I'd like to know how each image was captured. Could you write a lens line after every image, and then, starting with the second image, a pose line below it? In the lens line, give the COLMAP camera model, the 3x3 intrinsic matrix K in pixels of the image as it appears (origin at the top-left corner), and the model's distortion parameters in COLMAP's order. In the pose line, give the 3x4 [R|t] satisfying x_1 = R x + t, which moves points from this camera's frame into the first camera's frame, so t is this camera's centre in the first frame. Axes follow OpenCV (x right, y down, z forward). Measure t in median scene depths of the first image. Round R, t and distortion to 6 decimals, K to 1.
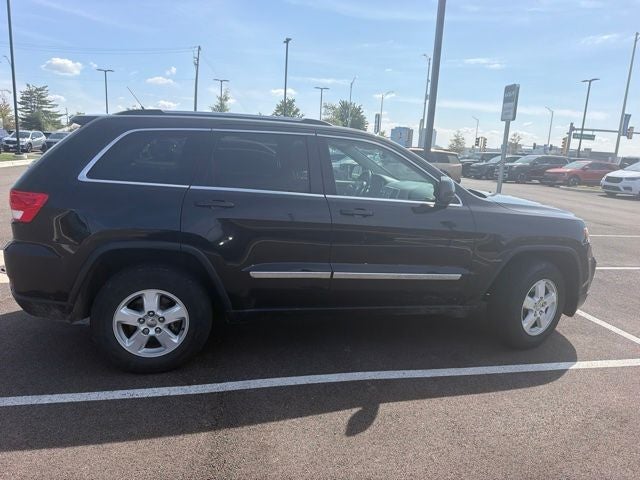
lens RADIAL K [[447.1, 0, 320.1], [0, 447.1, 245.6], [0, 0, 1]] dist [0.026936, -0.017886]
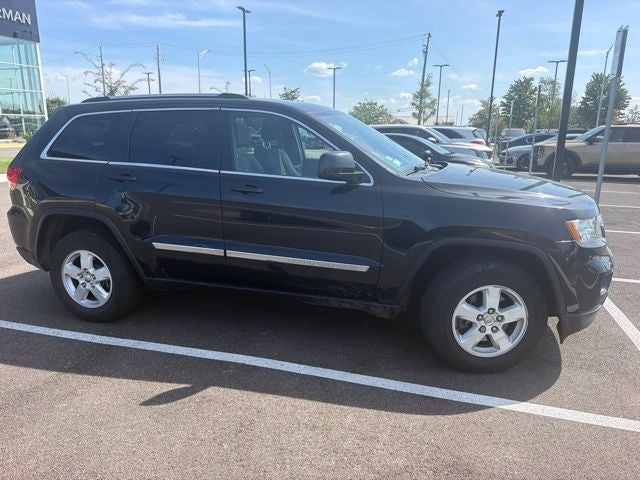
lens RADIAL K [[447.1, 0, 314.9], [0, 447.1, 250.9], [0, 0, 1]] dist [0.026936, -0.017886]
pose [[0.880968, 0.082433, -0.465940, 0.665266], [-0.066424, 0.996502, 0.050708, -0.001525], [0.468490, -0.013723, 0.883362, 0.222396]]
